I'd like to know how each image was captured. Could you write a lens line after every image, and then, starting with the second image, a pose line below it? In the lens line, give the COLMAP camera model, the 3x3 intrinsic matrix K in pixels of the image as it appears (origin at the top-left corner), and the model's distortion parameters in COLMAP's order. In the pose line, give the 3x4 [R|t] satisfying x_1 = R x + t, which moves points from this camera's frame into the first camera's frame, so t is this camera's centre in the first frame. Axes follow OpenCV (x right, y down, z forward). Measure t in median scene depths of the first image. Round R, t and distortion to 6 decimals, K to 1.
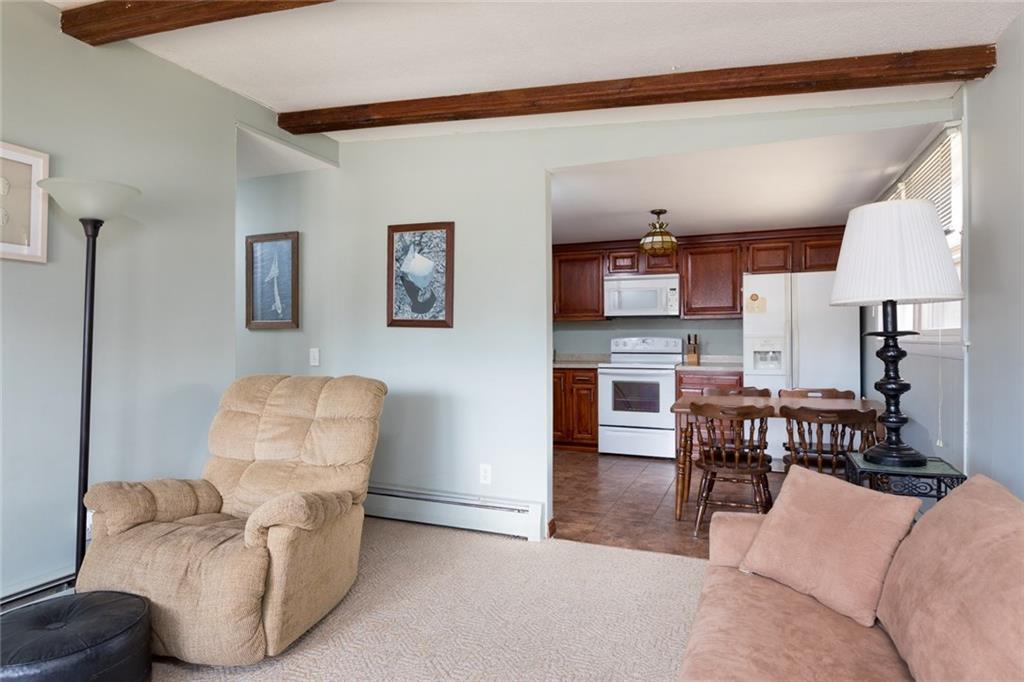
lens RADIAL K [[587.2, 0, 505.6], [0, 587.2, 329.0], [0, 0, 1]] dist [-0.002787, 0.000331]
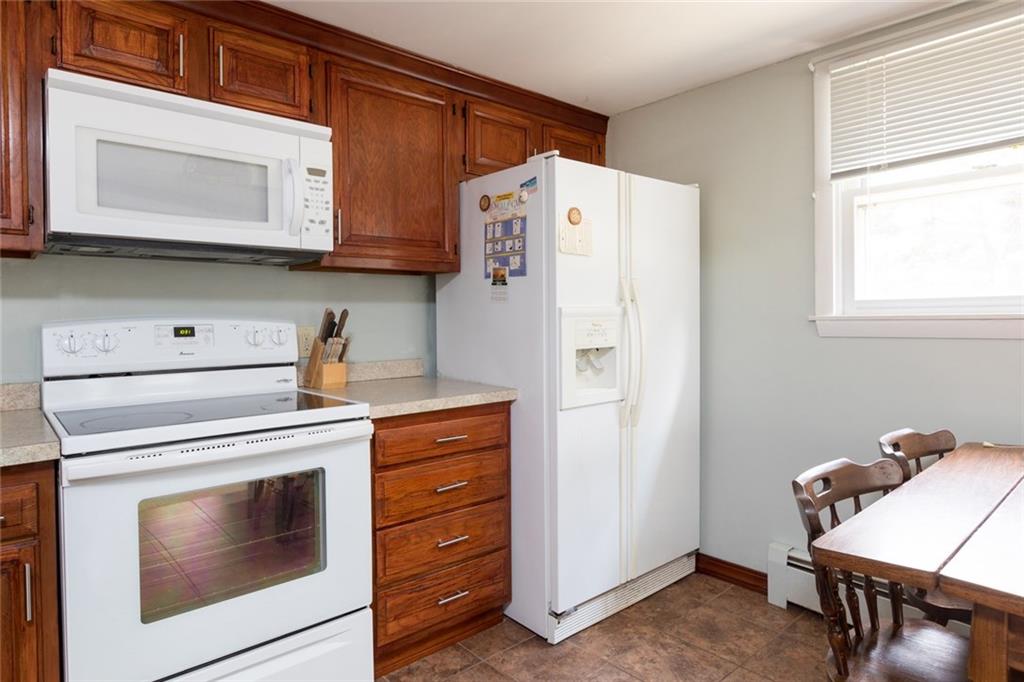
lens RADIAL K [[587.2, 0, 505.6], [0, 587.2, 329.0], [0, 0, 1]] dist [-0.002787, 0.000331]
pose [[0.423986, -0.016505, 0.905518, 0.047607], [0.000178, 0.999835, 0.018141, 0.022191], [-0.905669, -0.007530, 0.423919, 1.151674]]
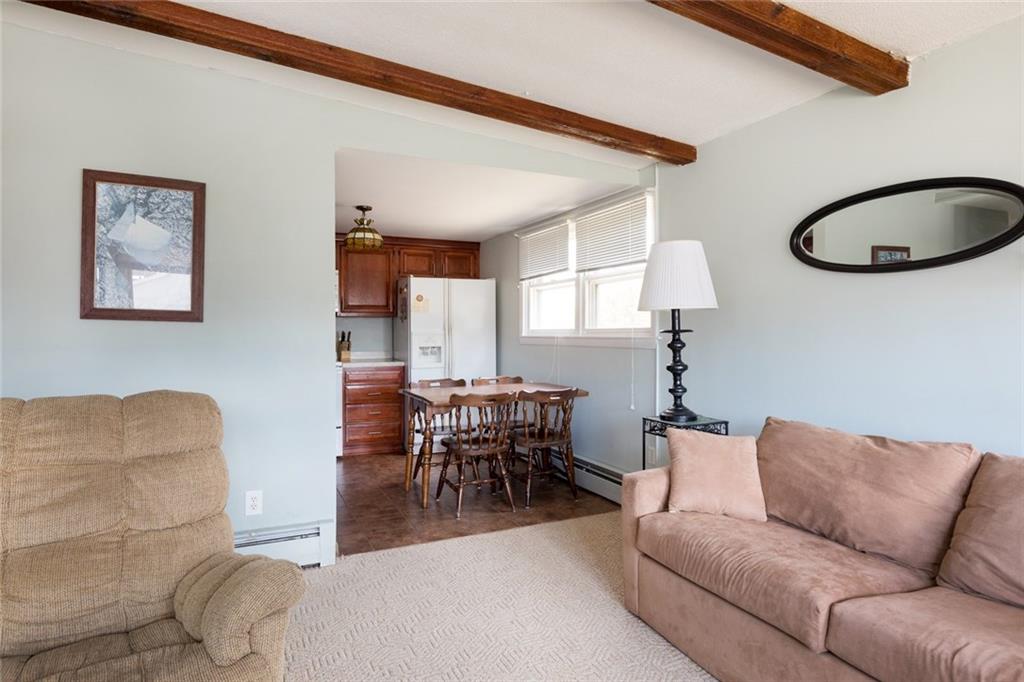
lens RADIAL K [[587.2, 0, 505.6], [0, 587.2, 329.0], [0, 0, 1]] dist [-0.002787, 0.000331]
pose [[0.665526, 0.006052, 0.746350, -0.386648], [-0.009176, 0.999958, 0.000073, 0.003394], [-0.746318, -0.006897, 0.665553, 0.191471]]
